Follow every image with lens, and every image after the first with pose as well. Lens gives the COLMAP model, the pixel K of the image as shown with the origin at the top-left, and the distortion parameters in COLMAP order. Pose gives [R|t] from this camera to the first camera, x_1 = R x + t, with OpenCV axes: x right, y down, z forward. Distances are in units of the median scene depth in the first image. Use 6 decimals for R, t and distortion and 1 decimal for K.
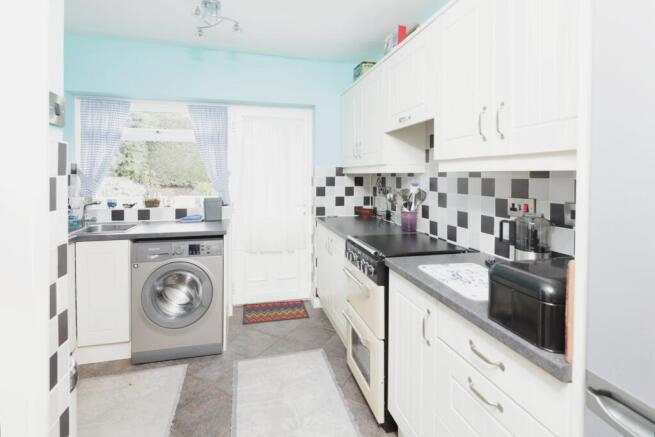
lens RADIAL K [[313.8, 0, 326.1], [0, 313.8, 176.8], [0, 0, 1]] dist [0.002850, 0.000545]
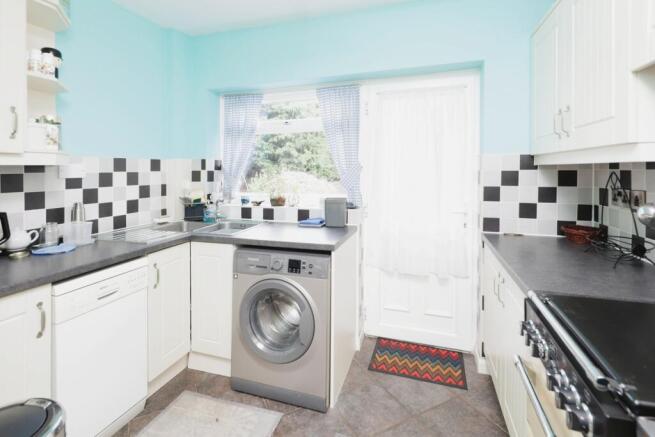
lens RADIAL K [[313.8, 0, 326.1], [0, 313.8, 176.8], [0, 0, 1]] dist [0.002850, 0.000545]
pose [[0.840038, 0.003085, -0.542519, 0.052147], [0.007740, 0.999814, 0.017670, -0.001952], [0.542473, -0.019043, 0.839857, 0.311261]]
